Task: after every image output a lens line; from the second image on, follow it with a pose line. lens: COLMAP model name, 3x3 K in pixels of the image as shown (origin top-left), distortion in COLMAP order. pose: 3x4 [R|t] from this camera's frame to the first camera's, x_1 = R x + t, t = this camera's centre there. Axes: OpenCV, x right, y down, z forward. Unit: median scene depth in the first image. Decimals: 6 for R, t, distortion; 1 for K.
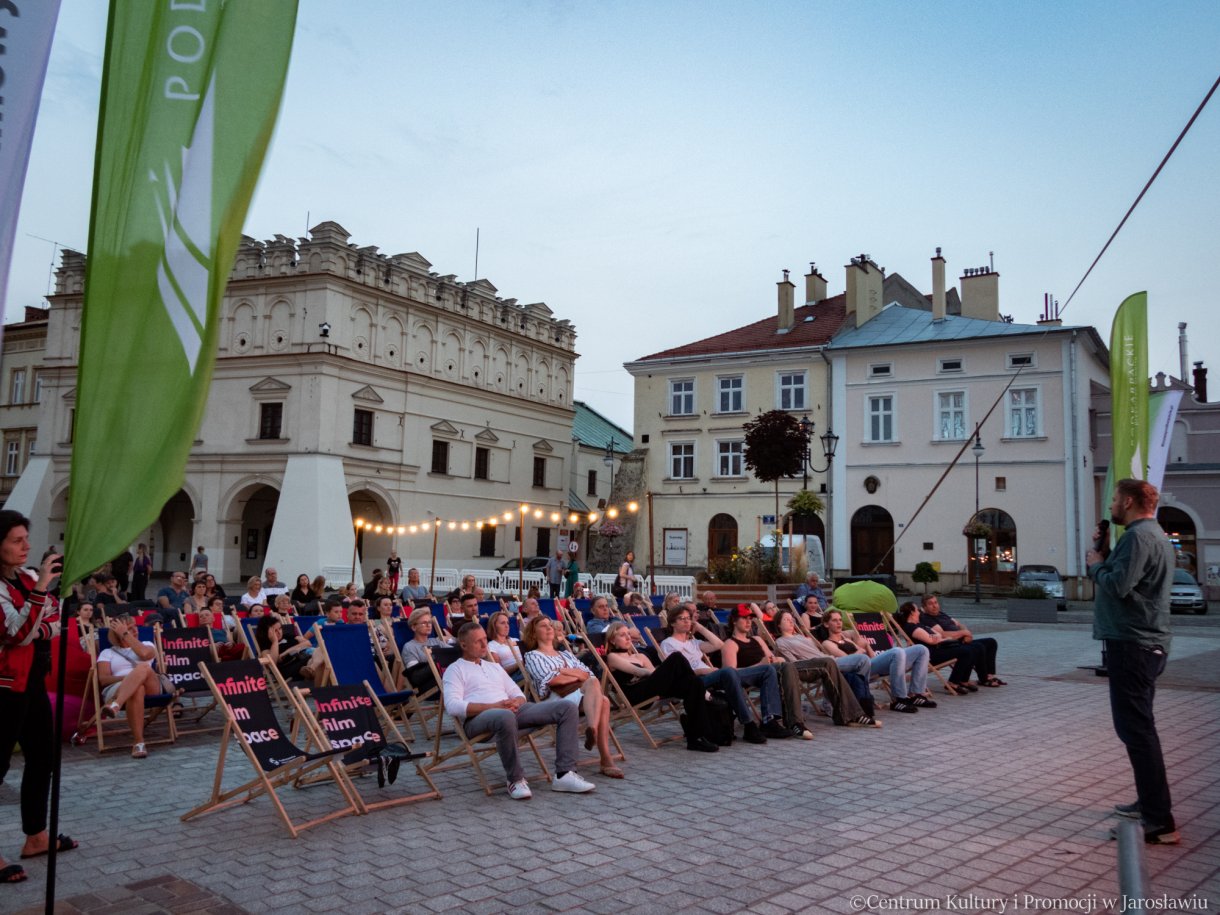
lens RADIAL K [[962.5, 0, 610.7], [0, 962.5, 450.0], [0, 0, 1]] dist [-0.001957, 0.002339]
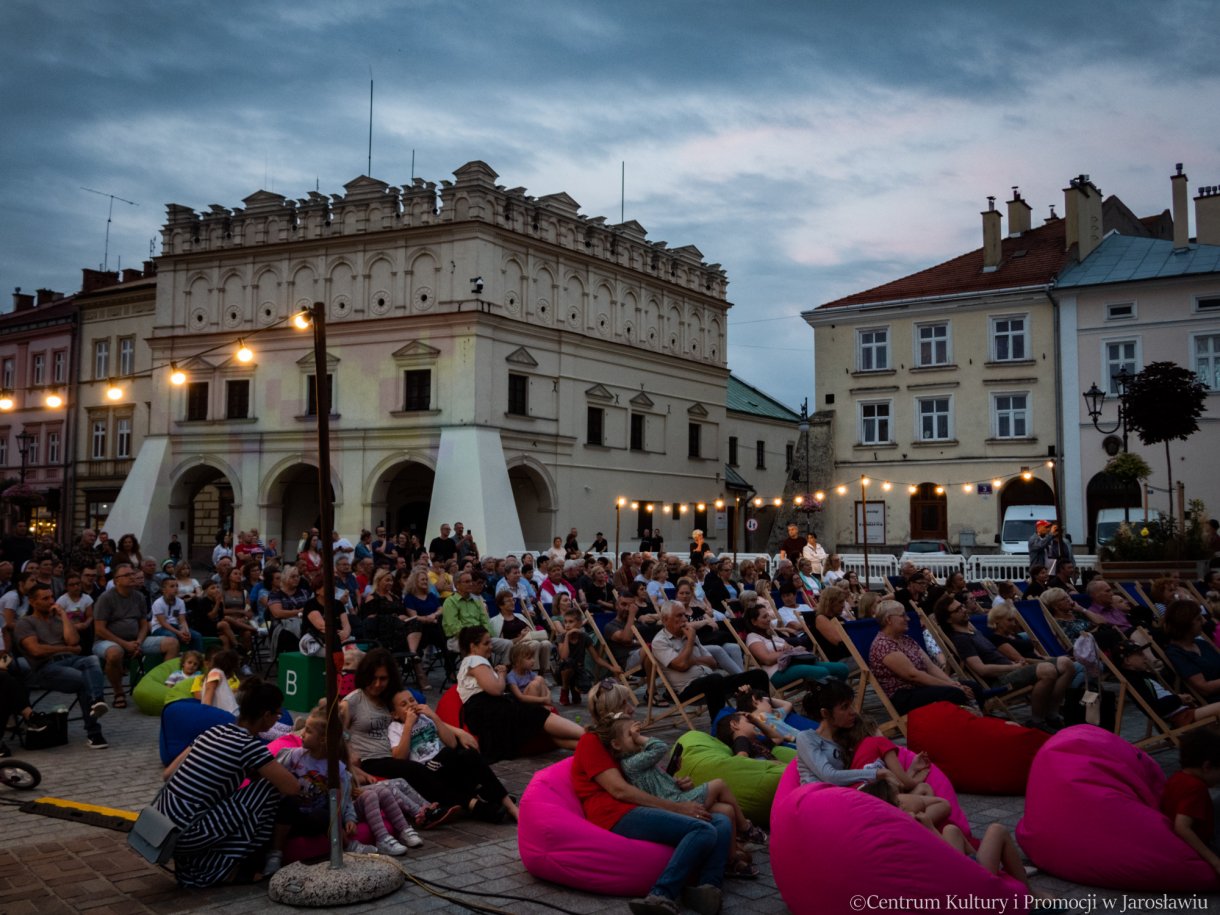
lens RADIAL K [[1117.8, 0, 610.1], [0, 1117.8, 450.3], [0, 0, 1]] dist [-0.002995, 0.006608]
pose [[0.998045, -0.024566, -0.057473, -0.109621], [0.026420, 0.999147, 0.031727, -0.002778], [0.056644, -0.033183, 0.997843, -0.017946]]
